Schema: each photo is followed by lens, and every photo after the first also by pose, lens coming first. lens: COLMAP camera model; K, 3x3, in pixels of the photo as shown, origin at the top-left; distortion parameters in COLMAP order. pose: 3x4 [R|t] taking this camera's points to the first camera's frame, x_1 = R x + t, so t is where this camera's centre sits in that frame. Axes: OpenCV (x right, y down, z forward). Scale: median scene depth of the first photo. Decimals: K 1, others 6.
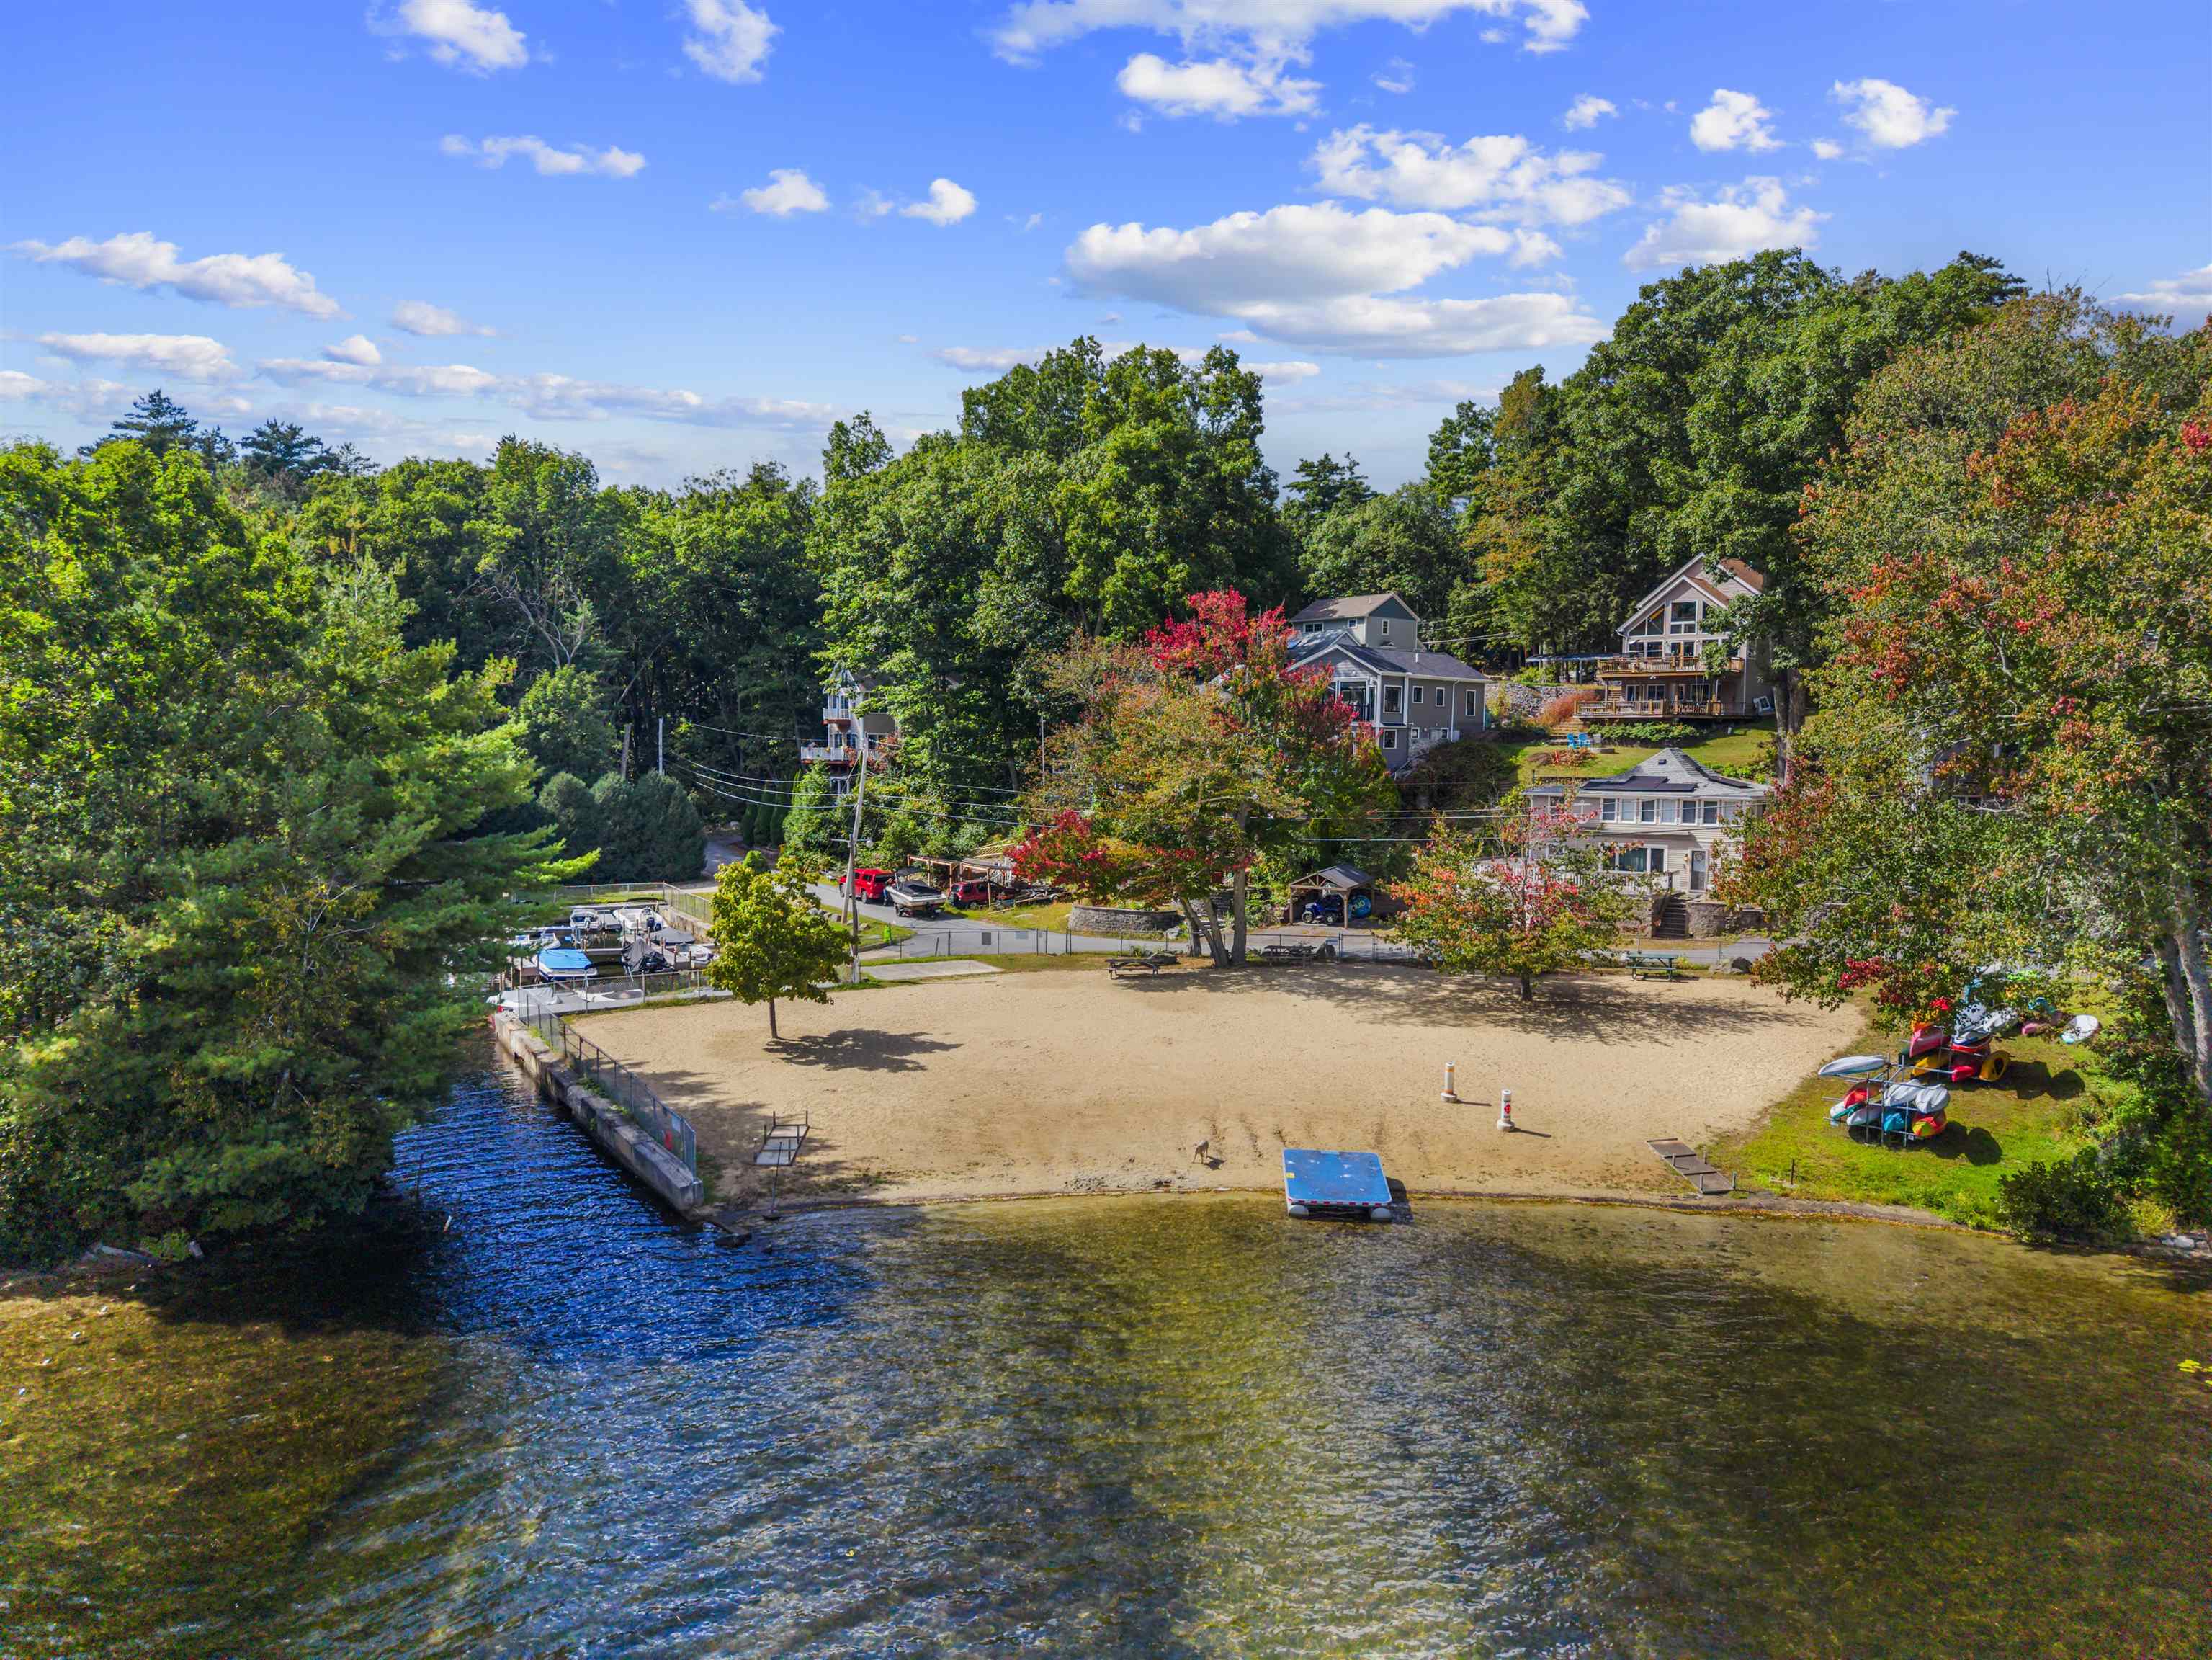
lens RADIAL K [[1483.1, 0, 1125.6], [0, 1483.1, 821.3], [0, 0, 1]] dist [0.020205, -0.023597]
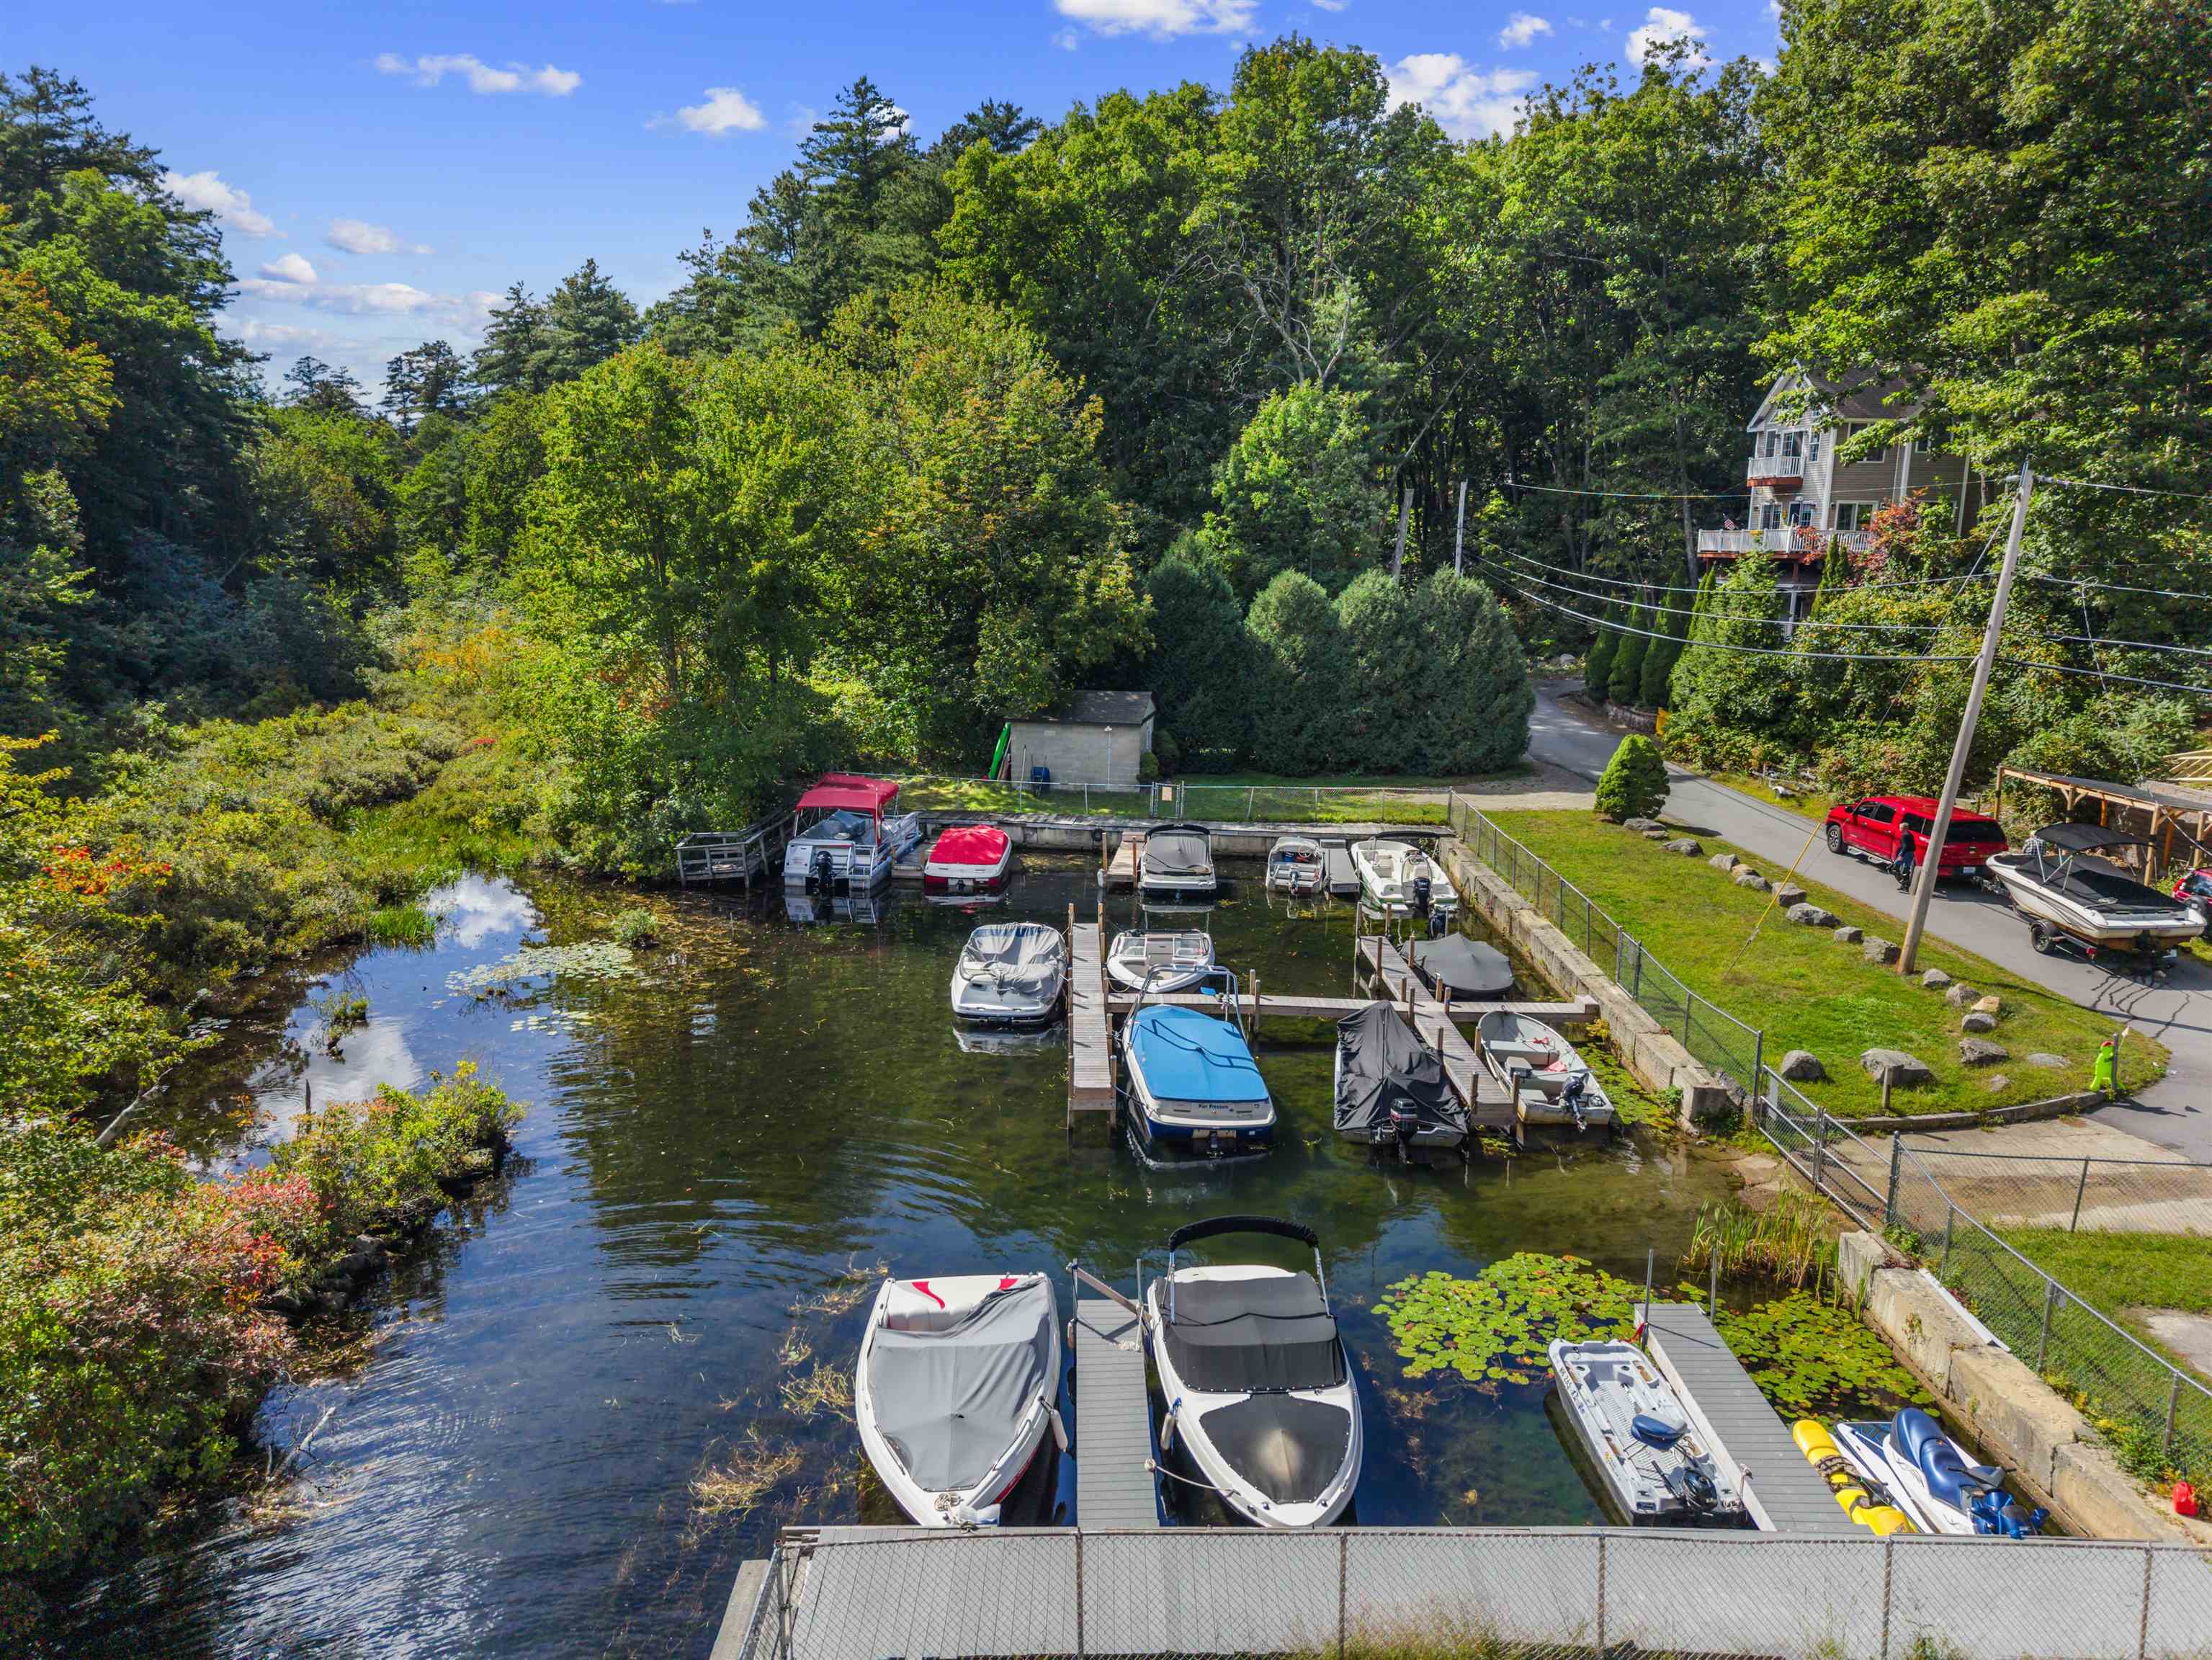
lens RADIAL K [[1483.1, 0, 1116.9], [0, 1483.1, 836.7], [0, 0, 1]] dist [0.020205, -0.023597]
pose [[0.865993, 0.094540, -0.491038, -0.135379], [-0.025252, 0.988981, 0.145876, -0.012300], [0.499418, -0.113928, 0.858838, 0.429785]]
